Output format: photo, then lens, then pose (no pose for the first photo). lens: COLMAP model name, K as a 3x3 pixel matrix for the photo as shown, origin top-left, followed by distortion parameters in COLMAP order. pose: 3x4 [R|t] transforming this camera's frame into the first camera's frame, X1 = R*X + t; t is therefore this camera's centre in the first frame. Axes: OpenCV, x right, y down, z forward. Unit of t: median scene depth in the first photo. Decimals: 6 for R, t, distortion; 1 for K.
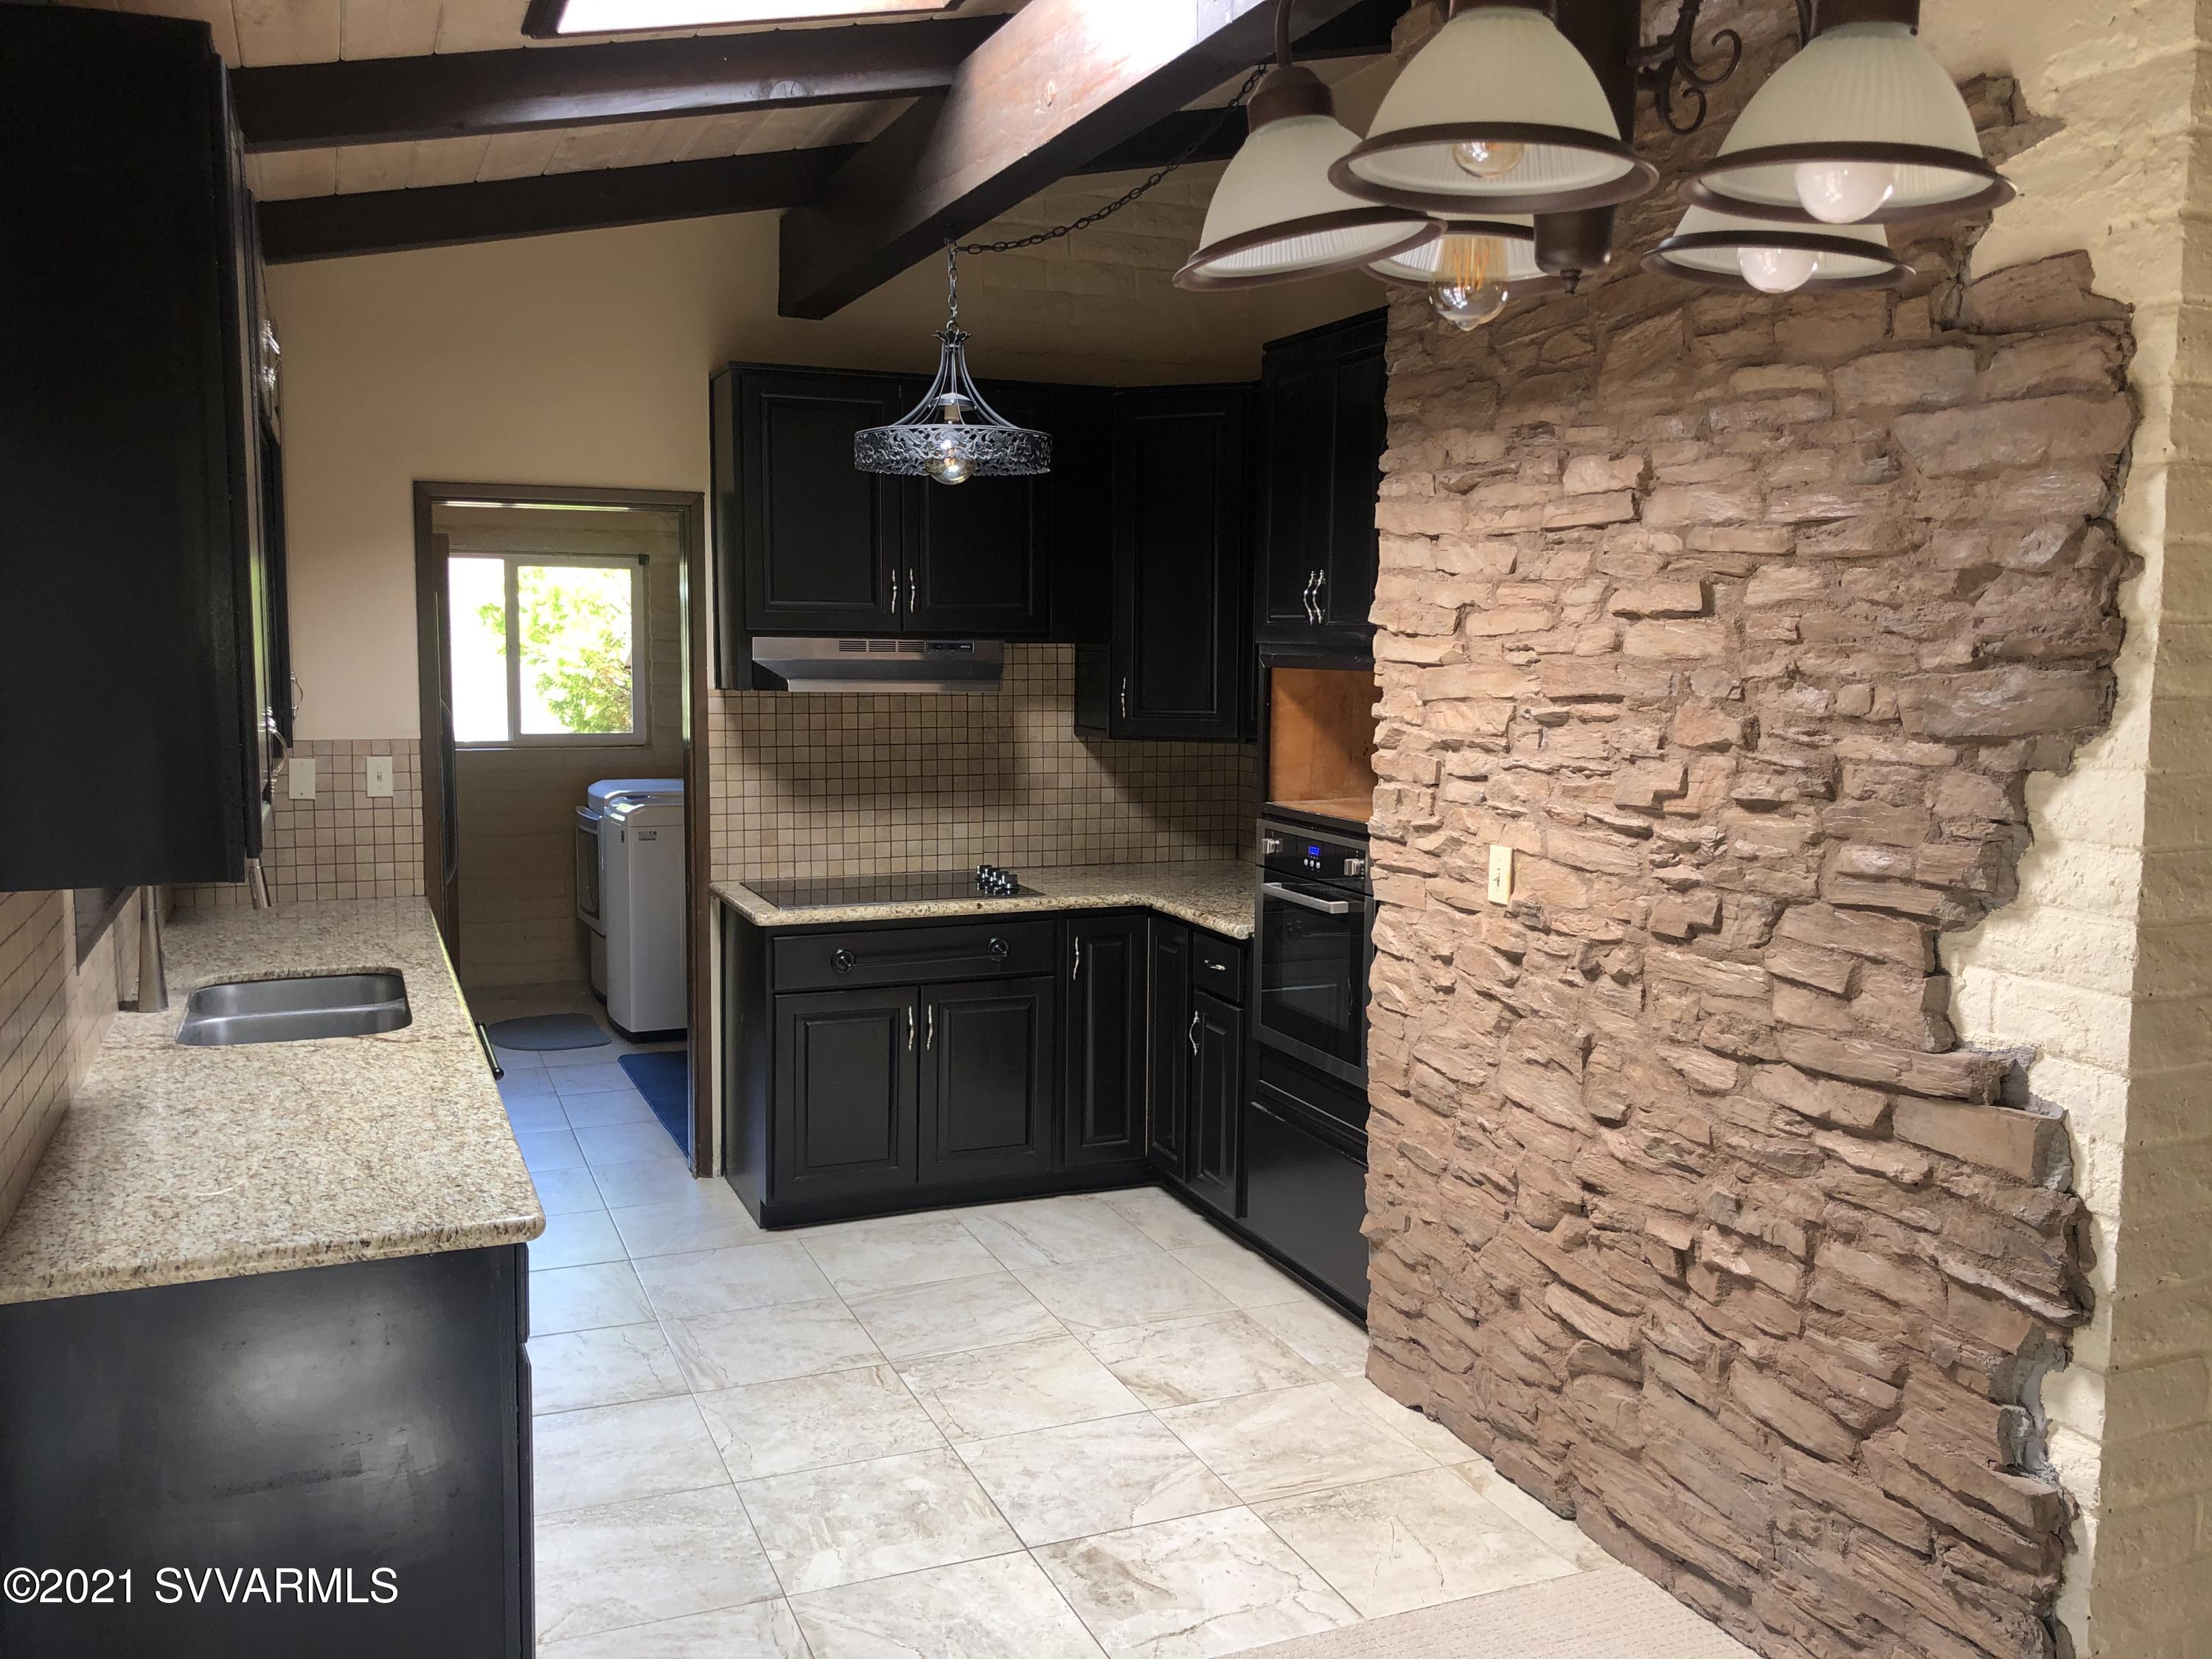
lens RADIAL K [[1794.3, 0, 1102.6], [0, 1794.3, 823.2], [0, 0, 1]] dist [-0.001470, -0.005999]
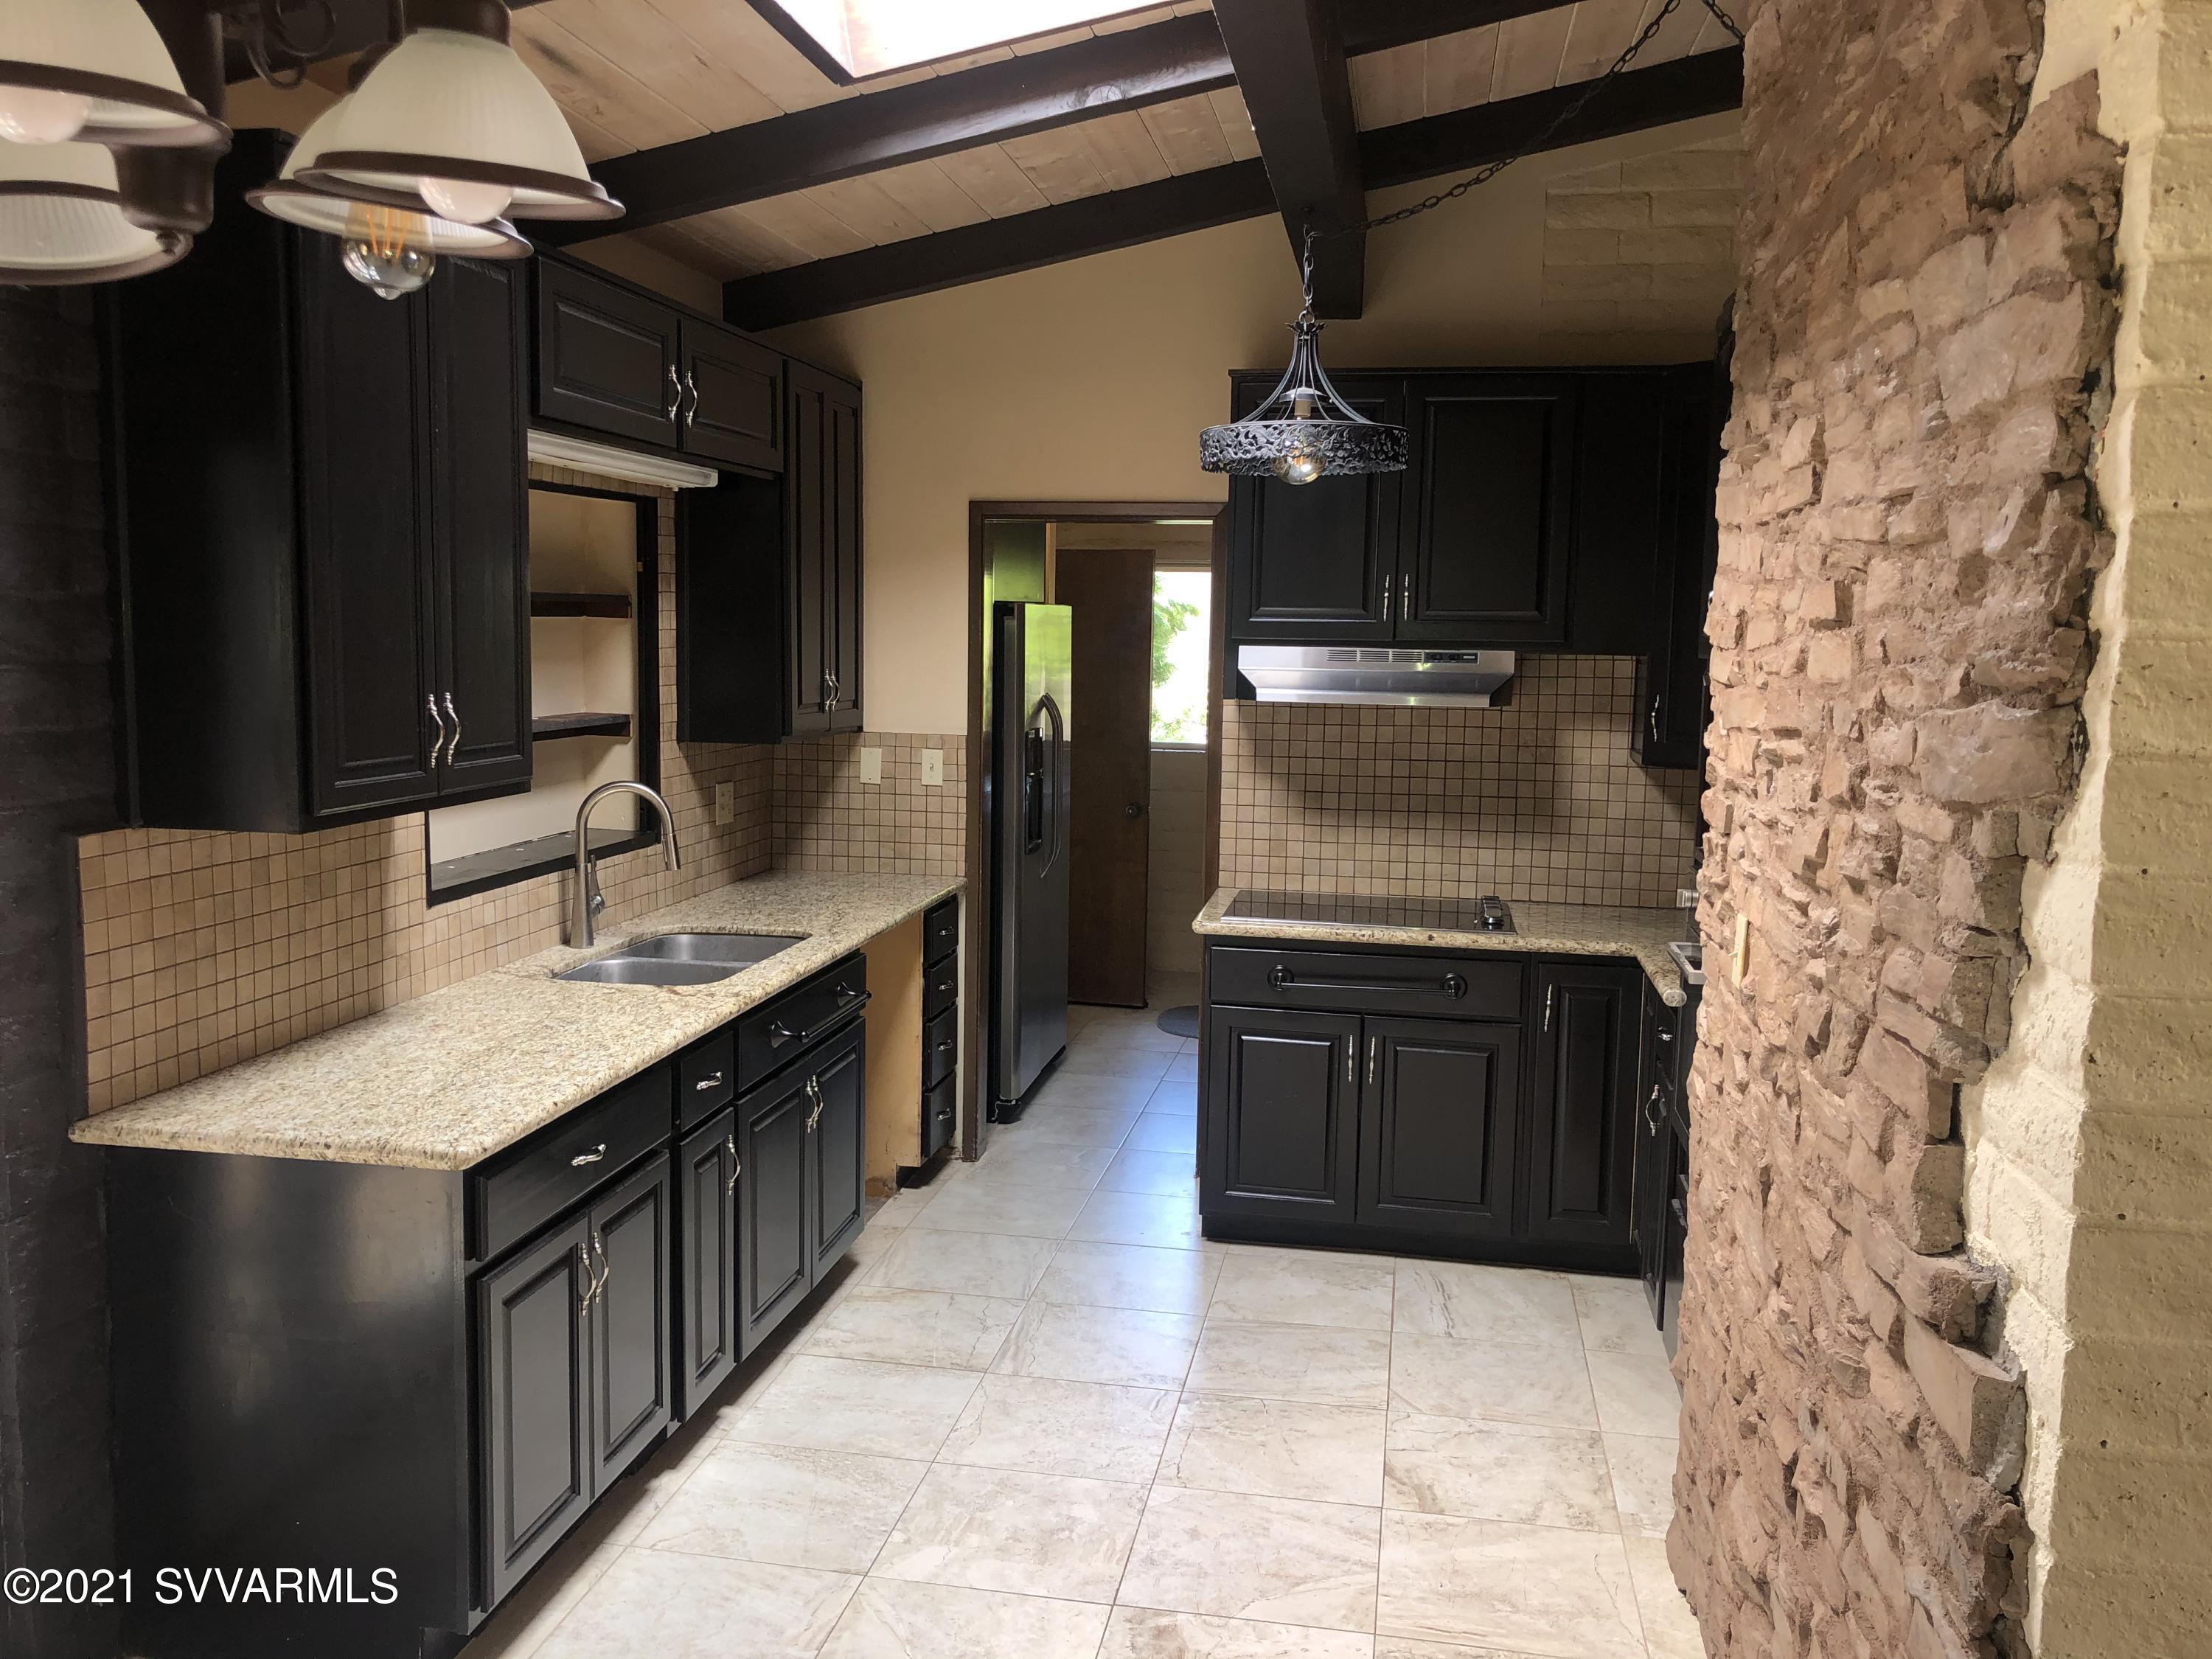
lens RADIAL K [[1809.9, 0, 1106.0], [0, 1809.9, 829.5], [0, 0, 1]] dist [0.001679, -0.014242]
pose [[0.837273, 0.067019, -0.542662, 0.335309], [-0.068856, 0.997483, 0.016952, -0.015508], [0.542432, 0.023172, 0.839780, 0.137966]]
